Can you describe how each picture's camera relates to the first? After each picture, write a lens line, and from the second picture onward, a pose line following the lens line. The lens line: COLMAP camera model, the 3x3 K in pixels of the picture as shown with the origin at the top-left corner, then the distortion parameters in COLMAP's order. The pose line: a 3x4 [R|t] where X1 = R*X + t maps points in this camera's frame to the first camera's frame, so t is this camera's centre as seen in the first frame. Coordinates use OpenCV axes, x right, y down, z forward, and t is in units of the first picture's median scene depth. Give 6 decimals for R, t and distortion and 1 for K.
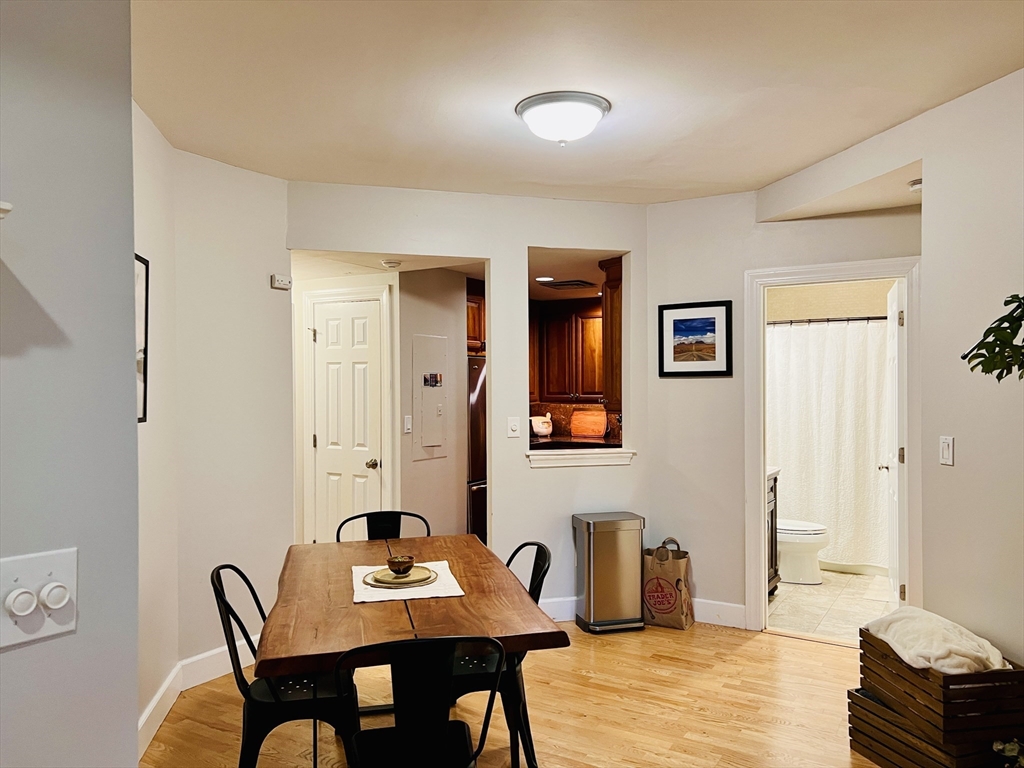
lens RADIAL K [[767.7, 0, 512.1], [0, 767.7, 385.2], [0, 0, 1]] dist [-0.011592, -0.011285]
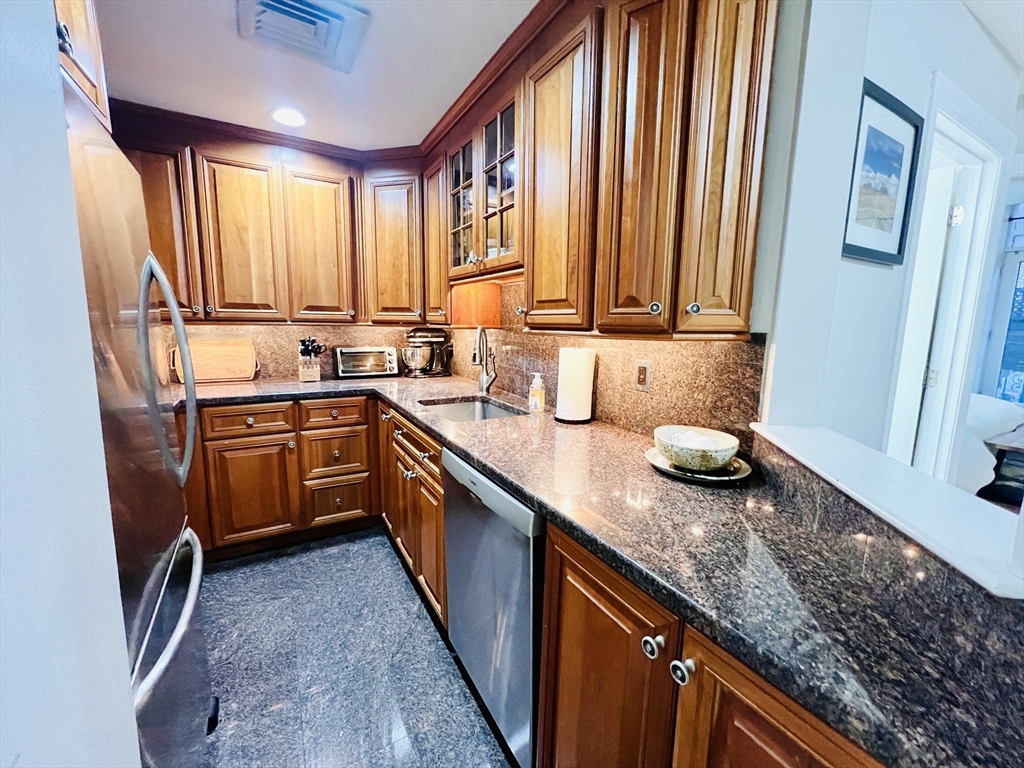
lens RADIAL K [[407.9, 0, 512.1], [0, 407.9, 378.2], [0, 0, 1]] dist [-0.001910, -0.000121]
pose [[0.472280, -0.112619, 0.874224, -0.109848], [-0.012660, 0.990835, 0.134480, 0.031146], [-0.881357, -0.074580, 0.466526, 1.052250]]
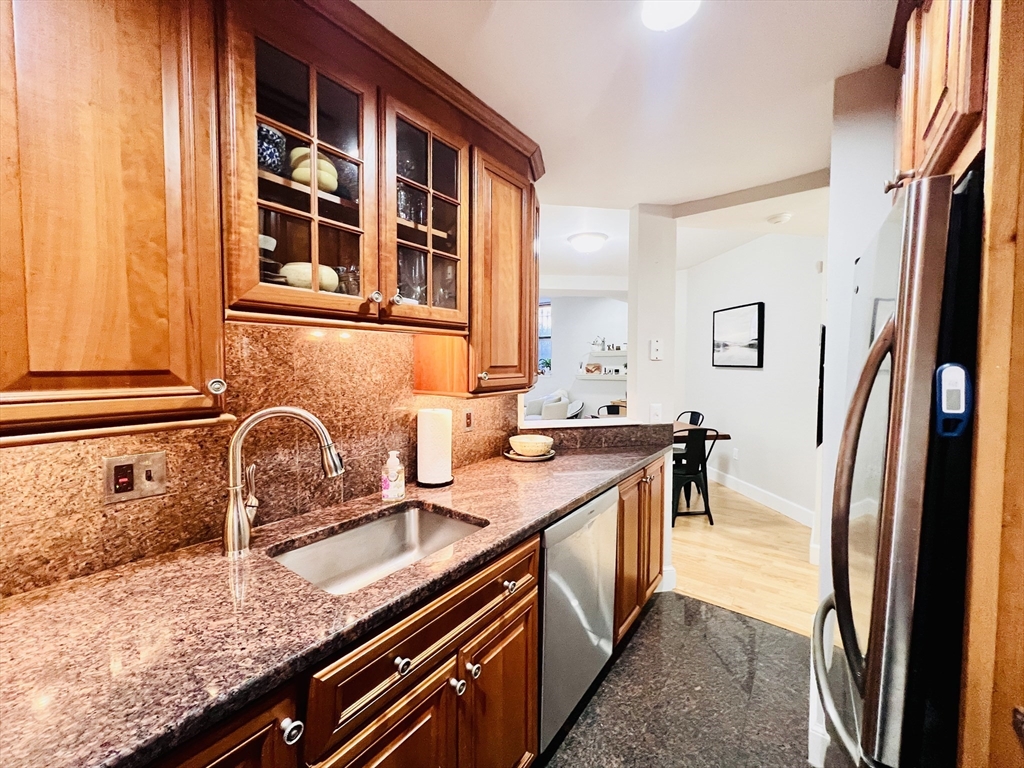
lens RADIAL K [[407.9, 0, 512.7], [0, 407.9, 381.9], [0, 0, 1]] dist [-0.001910, -0.000121]
pose [[-0.995655, 0.005551, 0.092957, 0.118172], [0.010409, 0.998600, 0.051858, 0.010787], [-0.092539, 0.052601, -0.994319, 1.496329]]
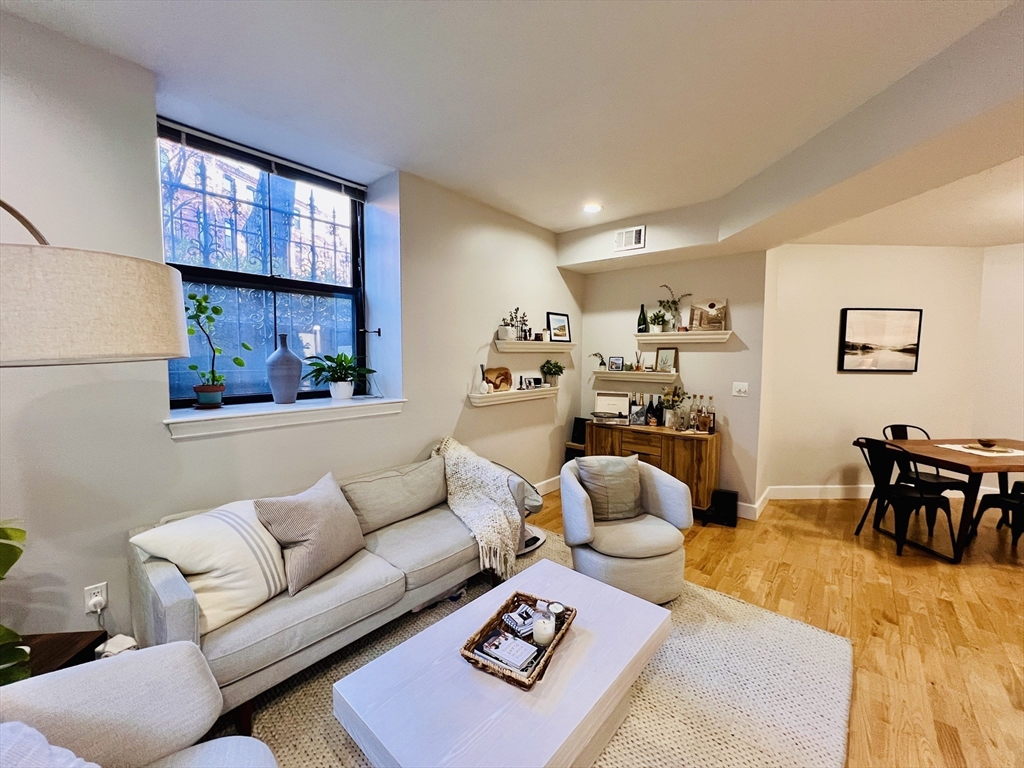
lens RADIAL K [[408.7, 0, 510.1], [0, 408.7, 379.7], [0, 0, 1]] dist [-0.002378, 0.000744]
pose [[-0.159826, 0.063248, -0.985117, 0.689482], [-0.010027, 0.997790, 0.065688, -0.002011], [0.987094, 0.020377, -0.158839, -0.083436]]
